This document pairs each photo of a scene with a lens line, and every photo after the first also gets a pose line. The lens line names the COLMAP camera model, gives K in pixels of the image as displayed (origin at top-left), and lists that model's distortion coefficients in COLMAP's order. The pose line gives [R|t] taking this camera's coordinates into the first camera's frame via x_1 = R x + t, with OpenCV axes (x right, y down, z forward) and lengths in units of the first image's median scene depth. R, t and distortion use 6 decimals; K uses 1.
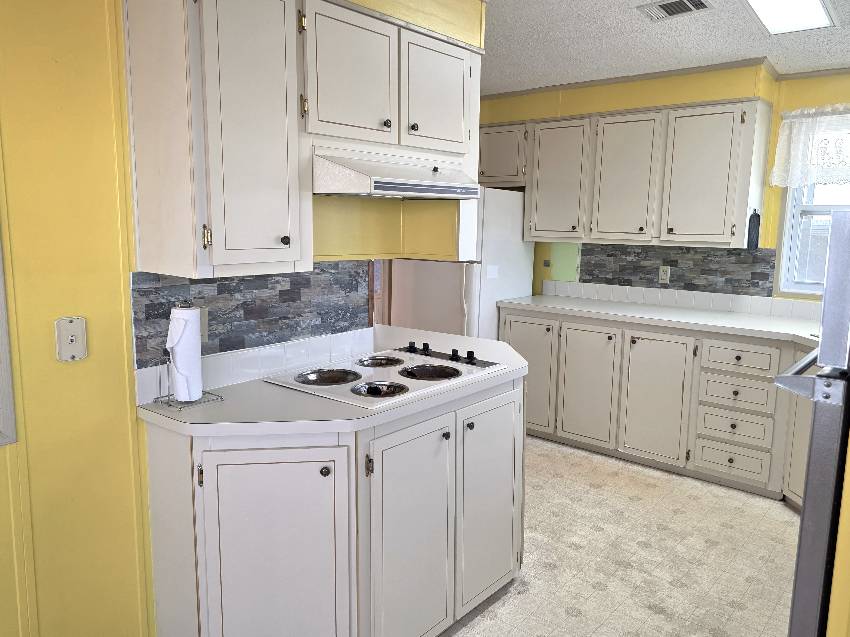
lens RADIAL K [[646.1, 0, 427.4], [0, 646.1, 322.6], [0, 0, 1]] dist [0.023760, 0.003804]
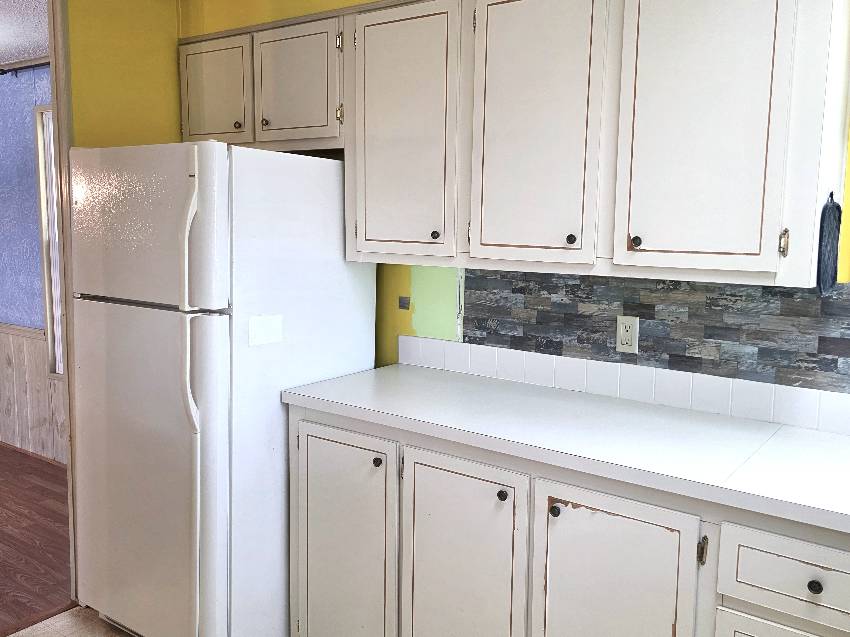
lens RADIAL K [[771.3, 0, 423.1], [0, 771.3, 312.9], [0, 0, 1]] dist [0.021104, 0.000000]
pose [[0.997683, -0.013688, 0.066643, 0.185643], [0.015669, 0.999448, -0.029290, -0.076579], [-0.066206, 0.030266, 0.997347, 0.464533]]
